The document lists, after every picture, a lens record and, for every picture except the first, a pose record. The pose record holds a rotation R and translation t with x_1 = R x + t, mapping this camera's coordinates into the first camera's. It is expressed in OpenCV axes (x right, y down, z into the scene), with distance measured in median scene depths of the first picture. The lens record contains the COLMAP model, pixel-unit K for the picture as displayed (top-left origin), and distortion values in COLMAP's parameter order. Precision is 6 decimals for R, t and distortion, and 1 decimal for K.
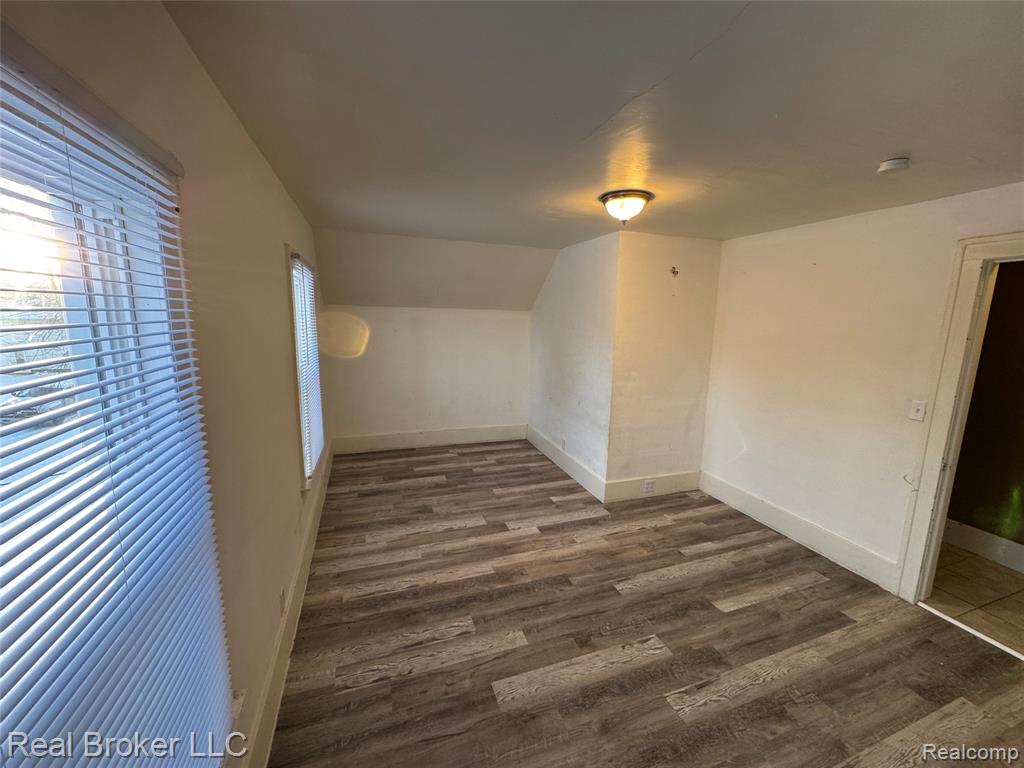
lens RADIAL K [[406.5, 0, 512.0], [0, 406.5, 384.0], [0, 0, 1]] dist [-0.002594, -0.000656]
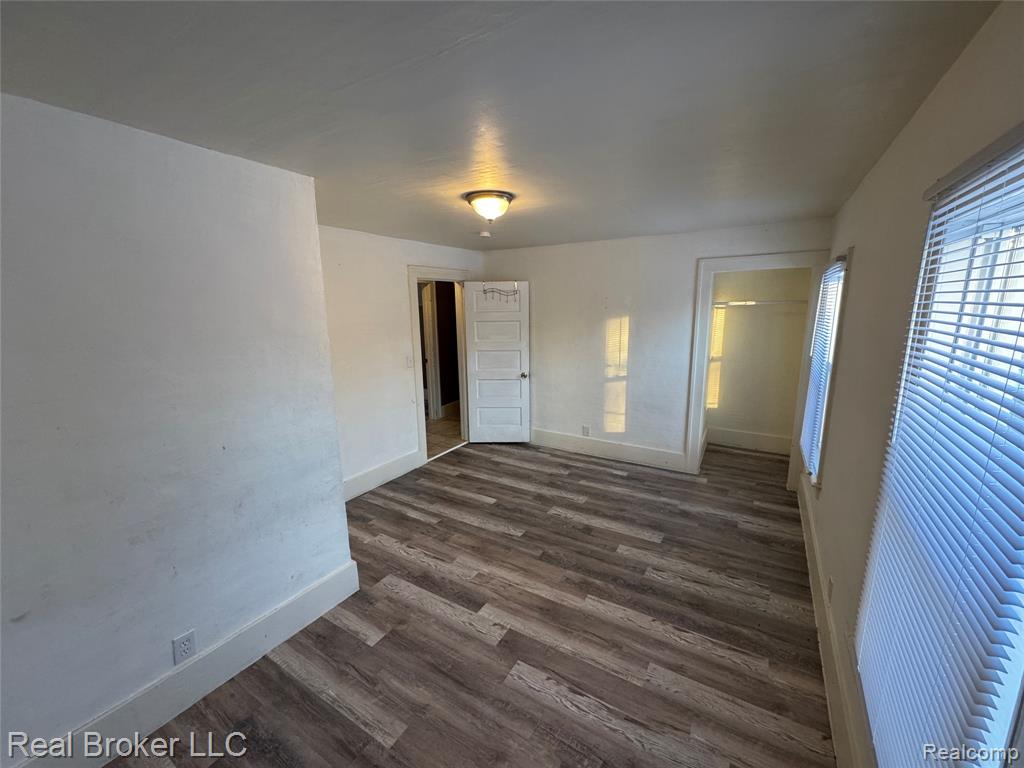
lens RADIAL K [[406.5, 0, 512.0], [0, 406.5, 384.0], [0, 0, 1]] dist [-0.002594, -0.000656]
pose [[-0.626832, -0.160078, 0.762533, -0.536793], [0.132851, 0.942378, 0.307042, -0.277967], [-0.767745, 0.293767, -0.569446, 1.457747]]
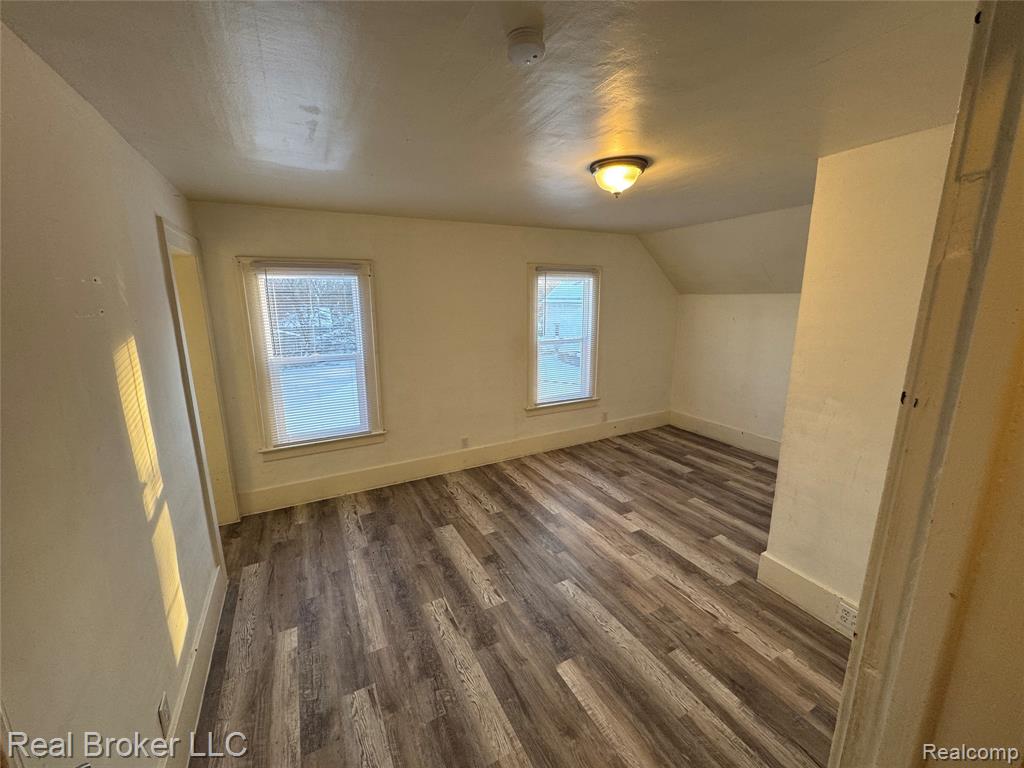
lens RADIAL K [[406.5, 0, 512.0], [0, 406.5, 384.0], [0, 0, 1]] dist [-0.002594, -0.000656]
pose [[0.140582, 0.183310, -0.972951, 1.021687], [-0.154259, 0.974765, 0.161363, -0.094814], [0.977978, 0.127401, 0.165311, 0.600604]]
